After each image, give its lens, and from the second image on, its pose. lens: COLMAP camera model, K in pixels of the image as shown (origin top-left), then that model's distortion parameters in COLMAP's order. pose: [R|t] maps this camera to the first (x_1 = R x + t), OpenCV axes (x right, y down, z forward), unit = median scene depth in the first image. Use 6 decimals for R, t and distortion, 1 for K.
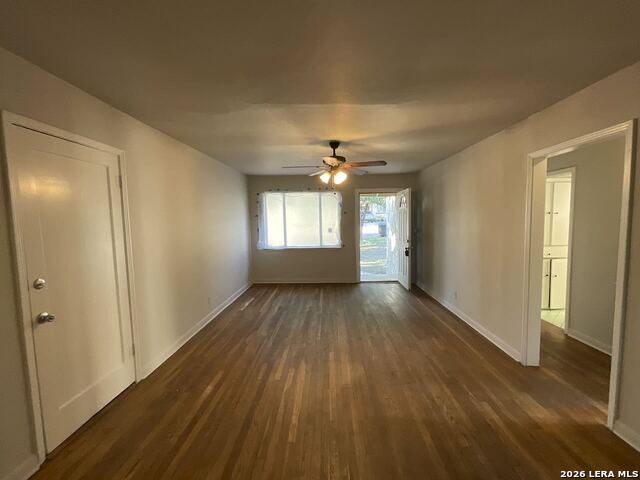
lens RADIAL K [[280.2, 0, 320.0], [0, 280.2, 240.0], [0, 0, 1]] dist [-0.004658, 0.005184]
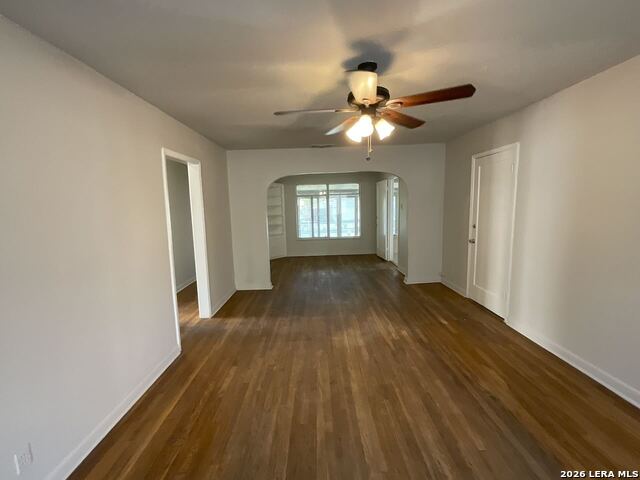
lens RADIAL K [[280.2, 0, 320.0], [0, 280.2, 240.0], [0, 0, 1]] dist [-0.004658, 0.005184]
pose [[-0.997912, 0.051252, -0.039307, 0.170934], [0.042317, 0.978555, 0.201591, -0.116833], [0.048796, 0.199507, -0.978681, 1.507446]]
